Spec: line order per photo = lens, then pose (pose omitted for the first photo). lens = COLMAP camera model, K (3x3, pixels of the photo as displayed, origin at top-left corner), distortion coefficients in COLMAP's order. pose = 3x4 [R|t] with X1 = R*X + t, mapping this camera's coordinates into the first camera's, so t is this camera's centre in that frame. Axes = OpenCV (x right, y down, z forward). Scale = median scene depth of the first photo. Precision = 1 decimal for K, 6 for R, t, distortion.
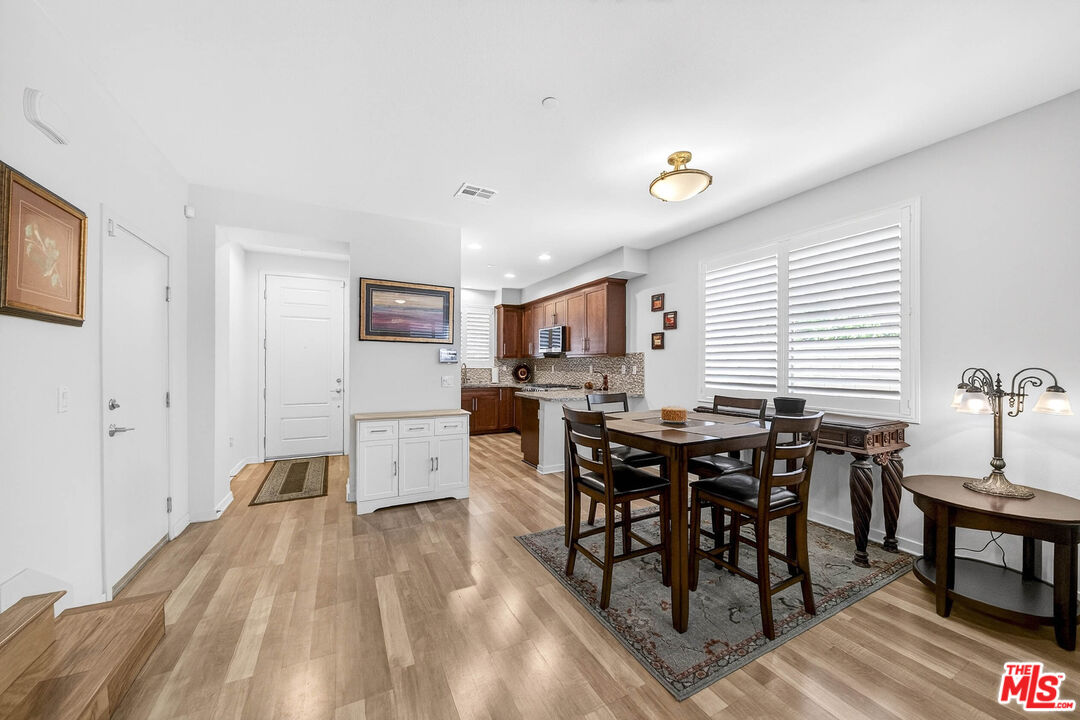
lens RADIAL K [[391.1, 0, 538.8], [0, 391.1, 366.1], [0, 0, 1]] dist [-0.010390, -0.000136]
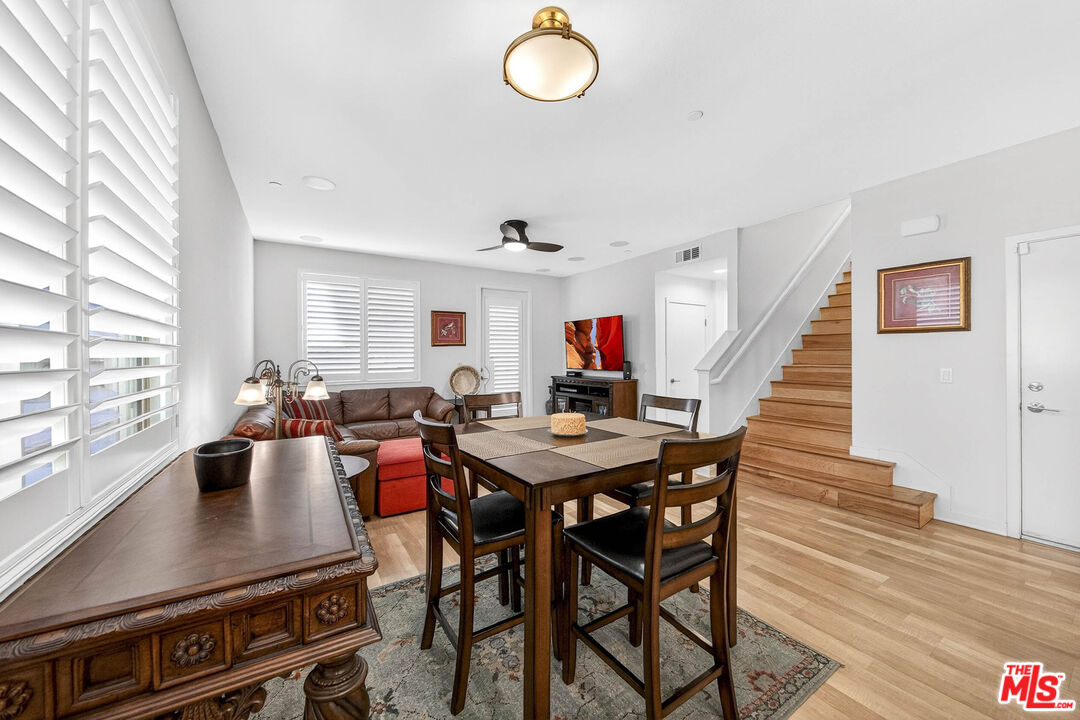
lens RADIAL K [[396.9, 0, 539.4], [0, 396.9, 353.5], [0, 0, 1]] dist [0.000061, -0.000005]
pose [[-0.996452, 0.001623, -0.084152, 0.268078], [0.002108, 0.999982, -0.005683, -0.001925], [0.084141, -0.005840, -0.996437, 0.974721]]
